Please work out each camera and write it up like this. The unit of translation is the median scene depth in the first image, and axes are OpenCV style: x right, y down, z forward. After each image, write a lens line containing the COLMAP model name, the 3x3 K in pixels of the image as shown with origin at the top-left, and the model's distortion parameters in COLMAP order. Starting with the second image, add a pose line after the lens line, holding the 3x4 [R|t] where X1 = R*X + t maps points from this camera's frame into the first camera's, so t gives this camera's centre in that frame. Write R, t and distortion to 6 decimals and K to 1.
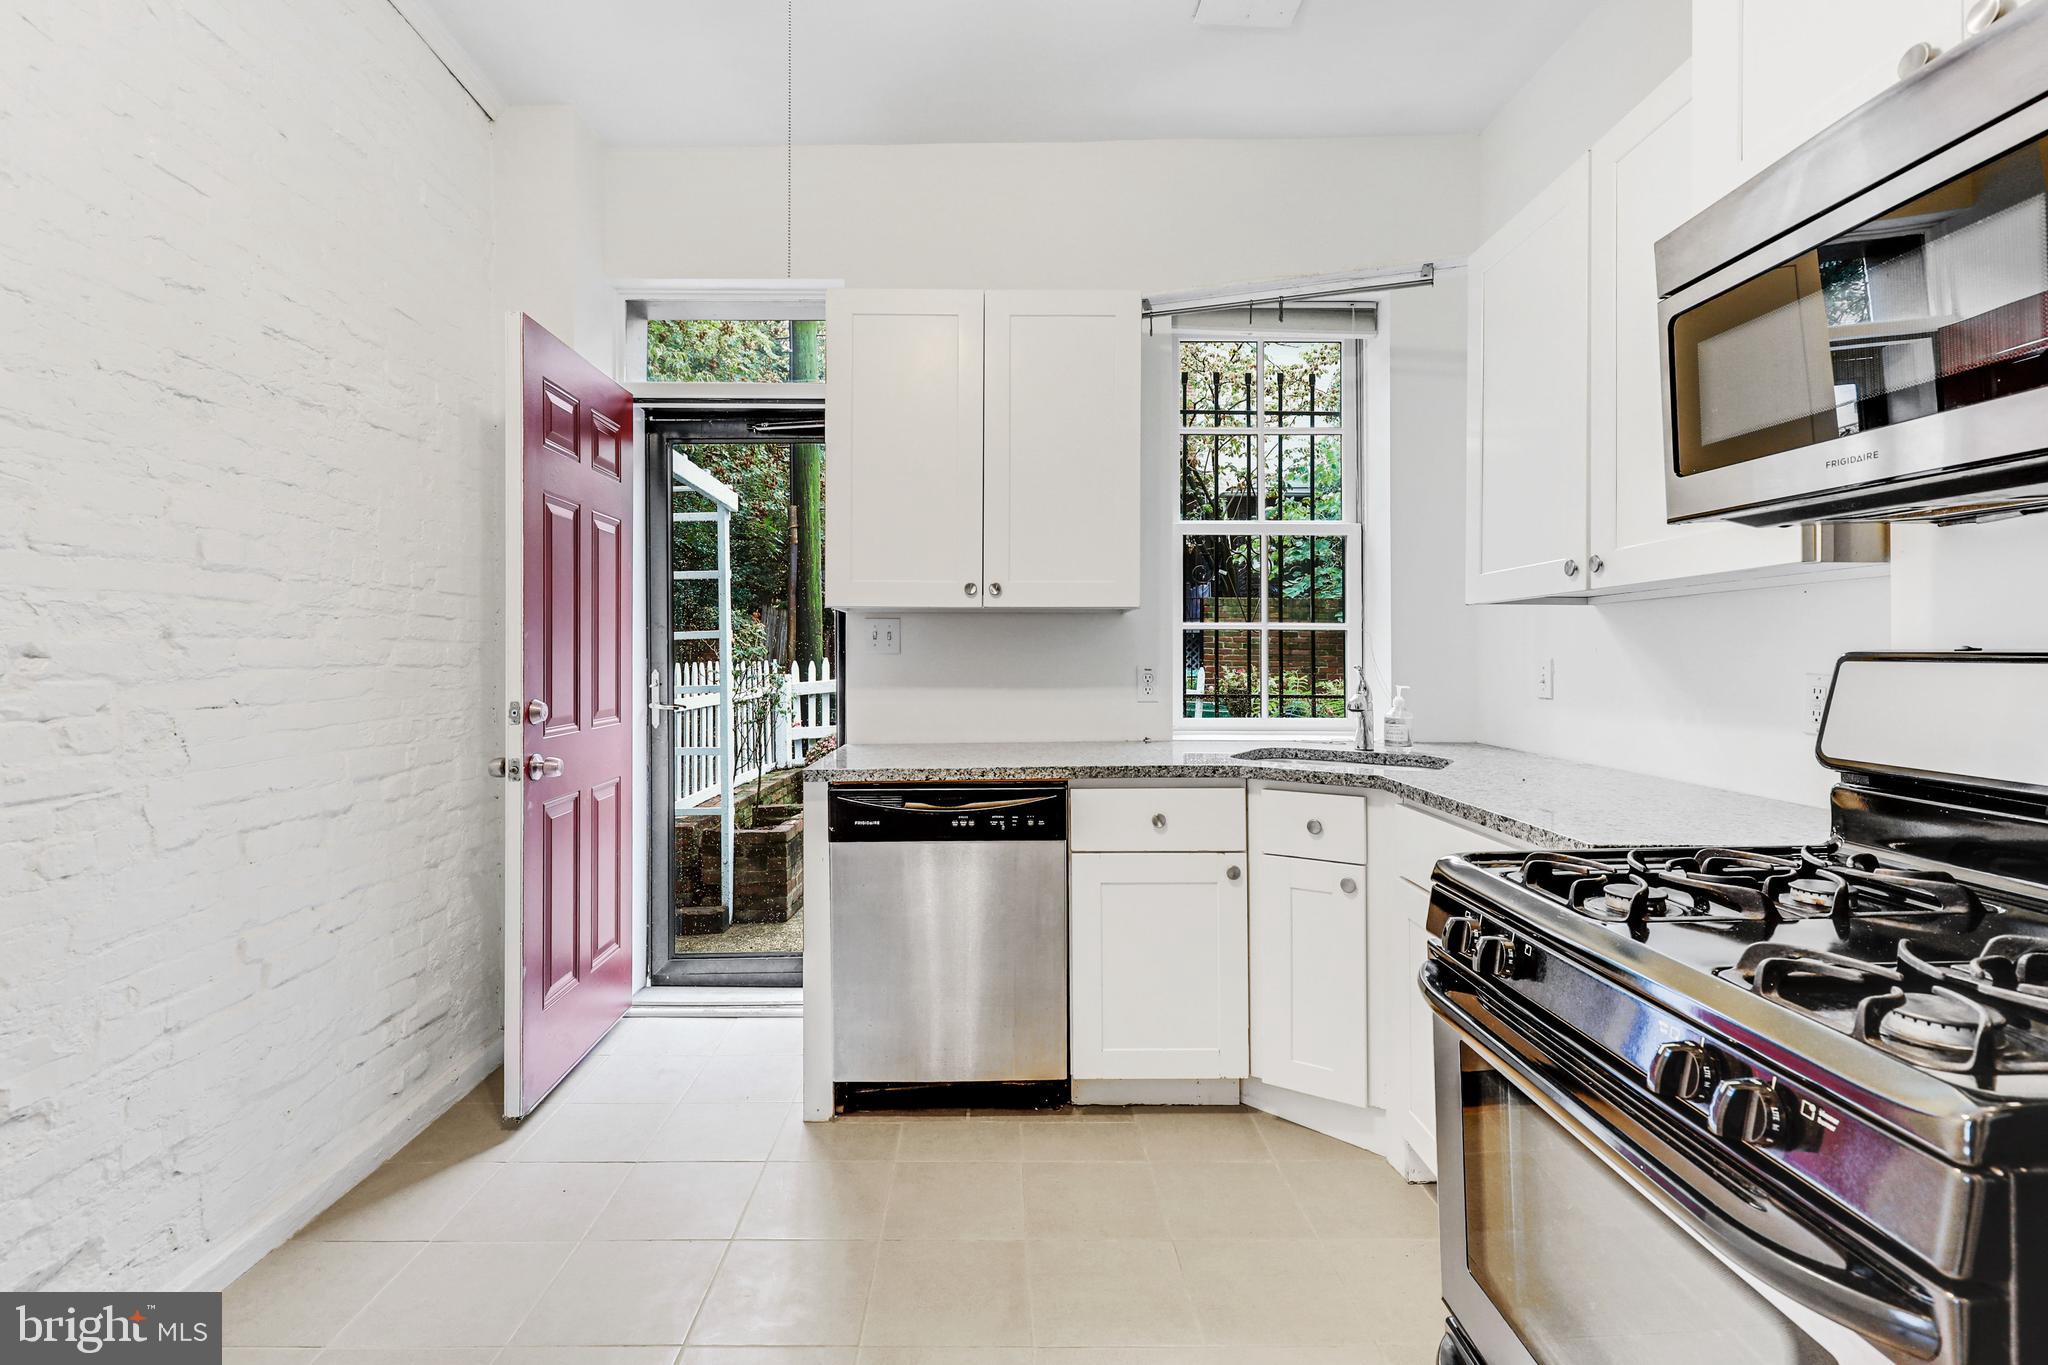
lens RADIAL K [[936.9, 0, 1007.5], [0, 936.9, 648.5], [0, 0, 1]] dist [0.019927, -0.007032]
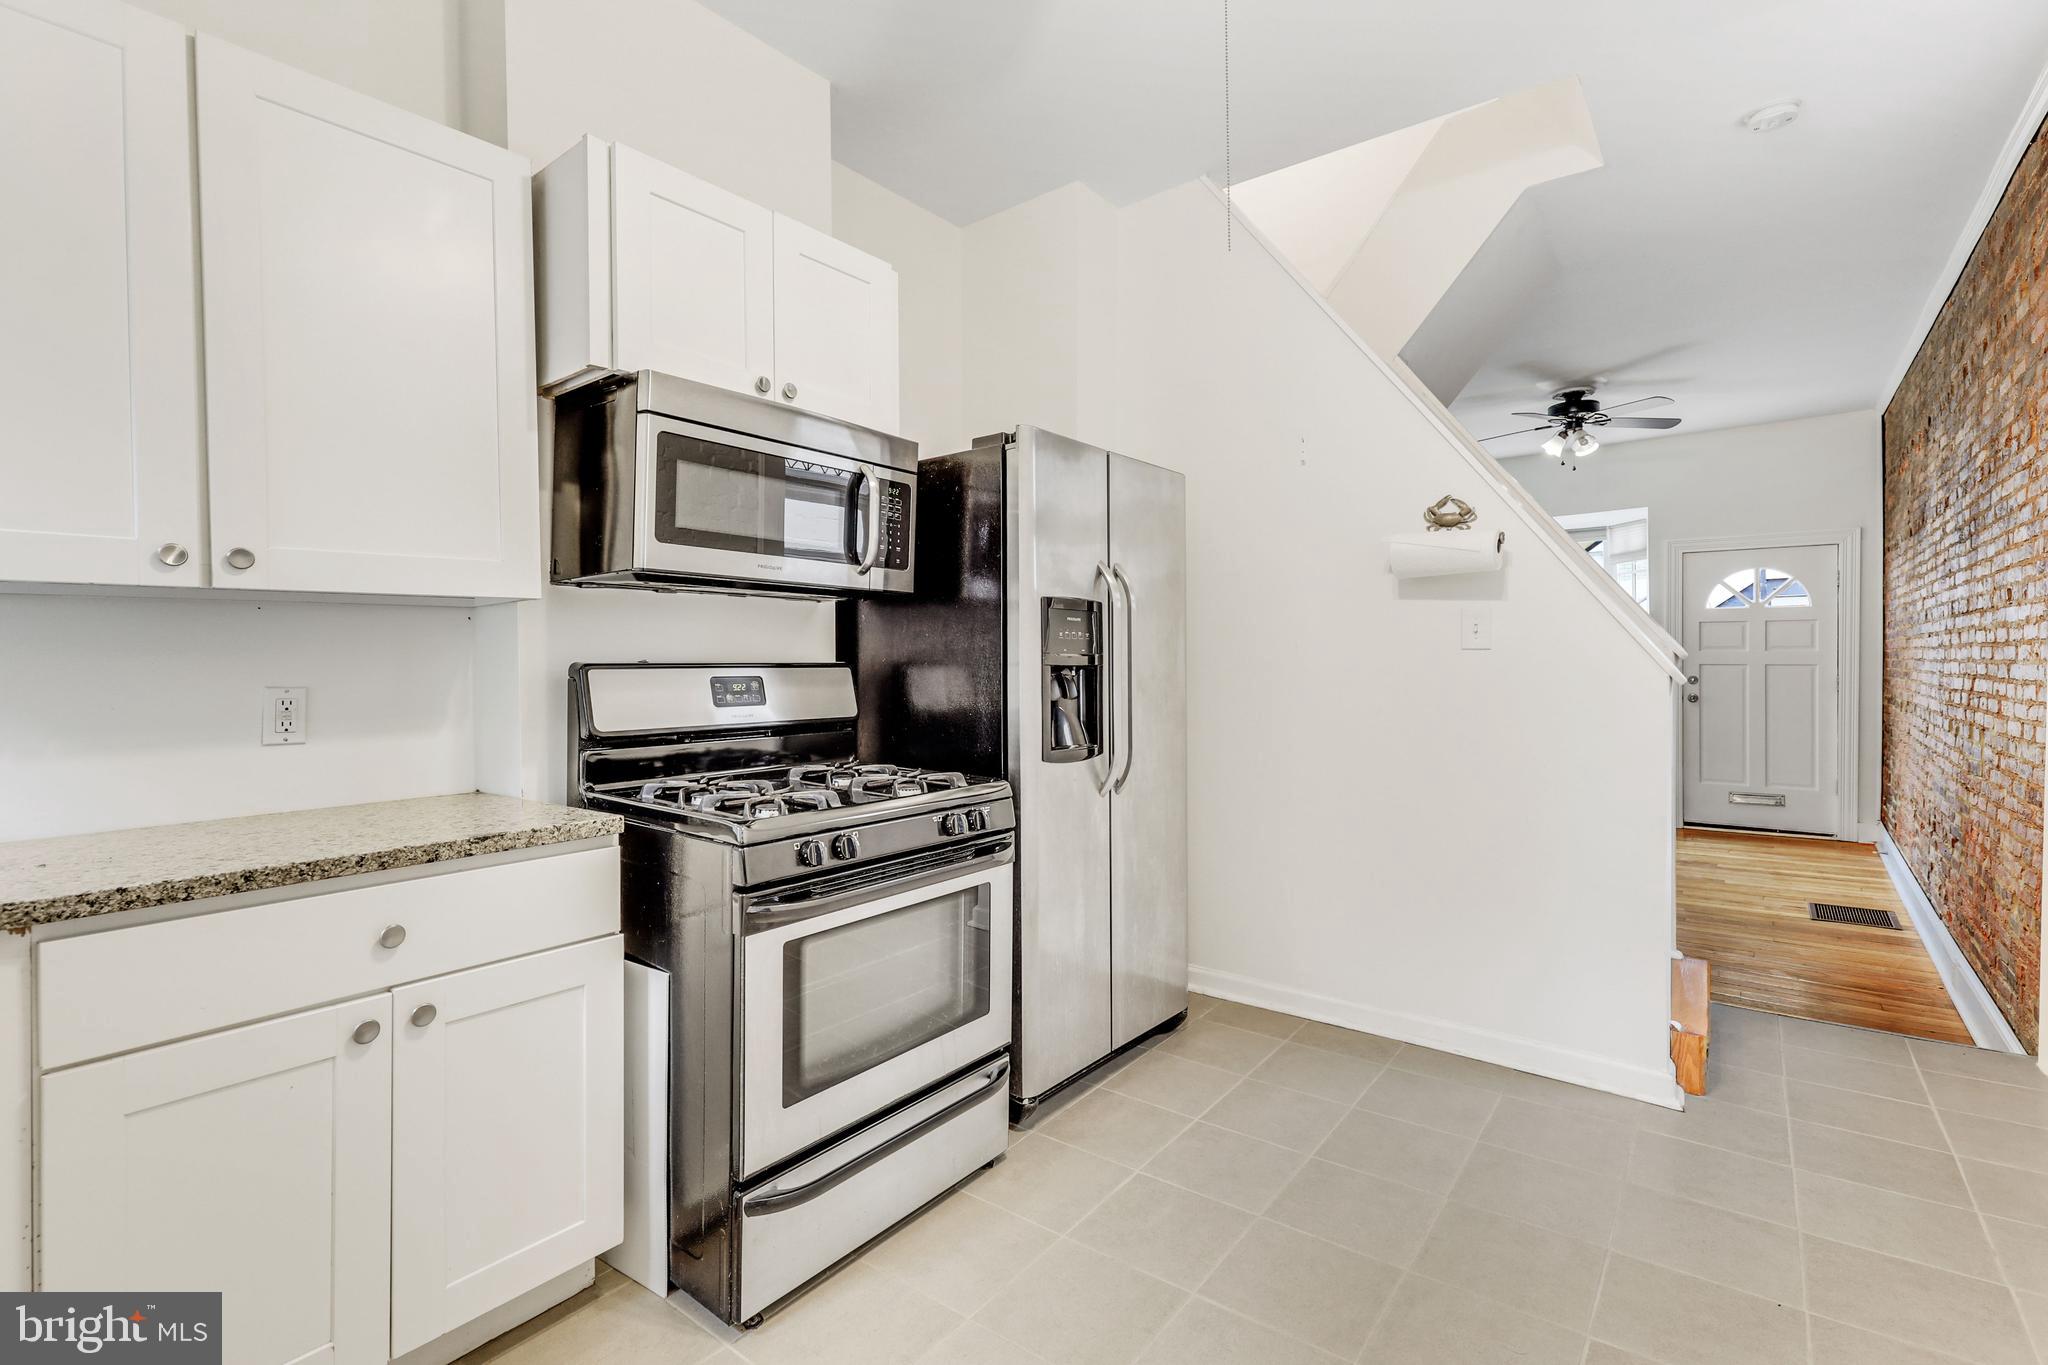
lens RADIAL K [[936.2, 0, 1021.4], [0, 936.2, 672.5], [0, 0, 1]] dist [0.017105, -0.000292]
pose [[-0.782958, 0.005100, 0.622053, -0.332758], [0.008743, 0.999958, 0.002807, 0.010939], [-0.622013, 0.007637, -0.782970, 0.963249]]
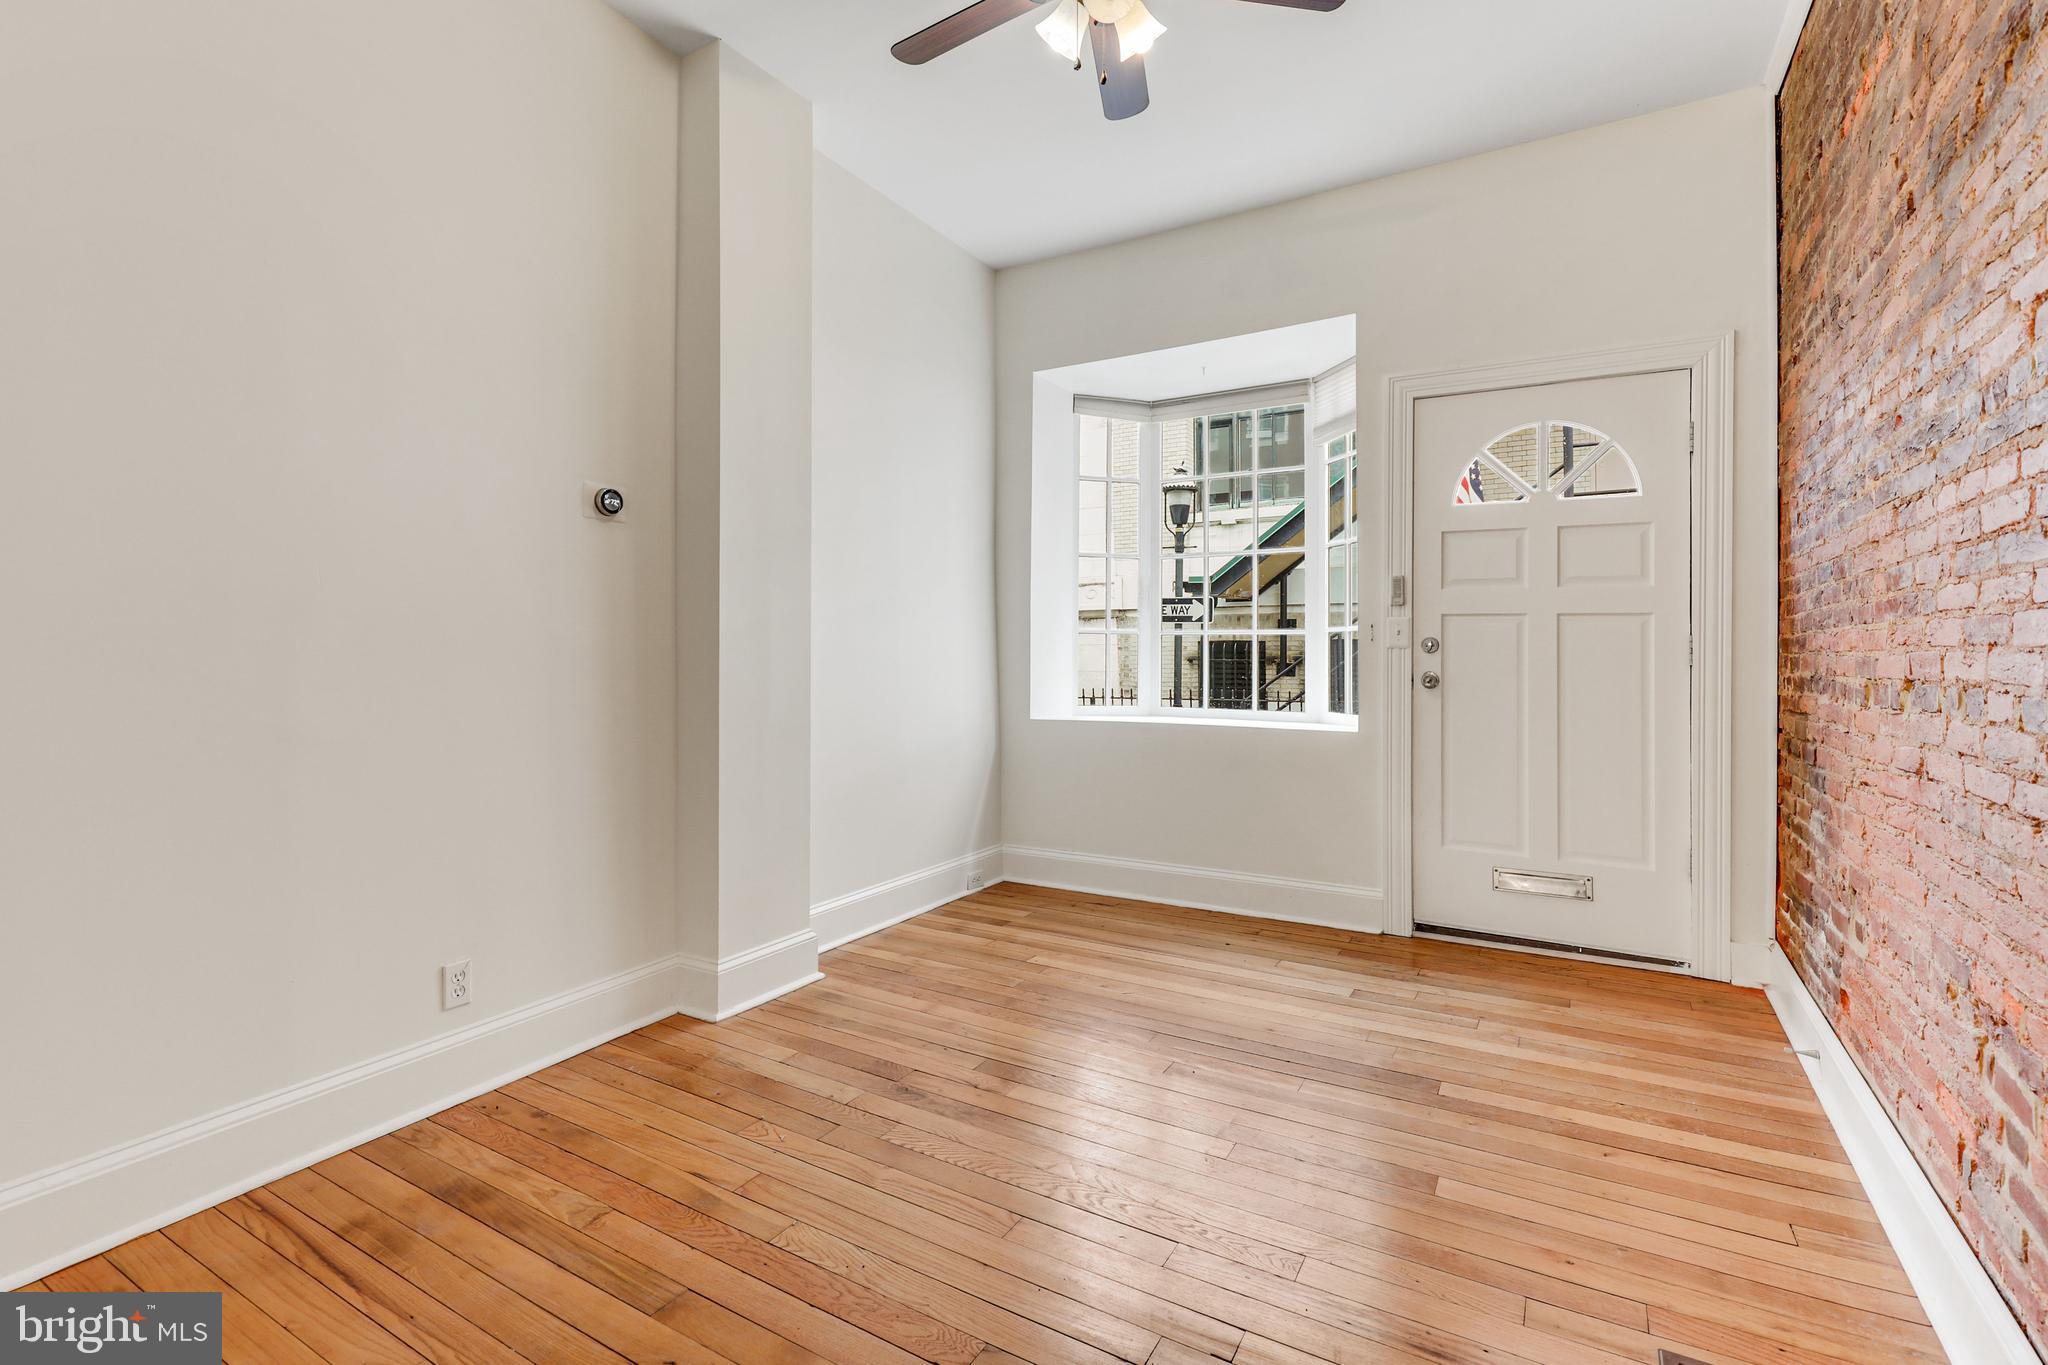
lens RADIAL K [[945.8, 0, 1013.2], [0, 945.8, 652.2], [0, 0, 1]] dist [0.022513, -0.008121]
pose [[-0.856279, 0.004104, 0.516497, -0.354333], [-0.001212, 0.999950, -0.009955, 0.094919], [-0.516512, -0.009150, -0.856231, -1.219586]]
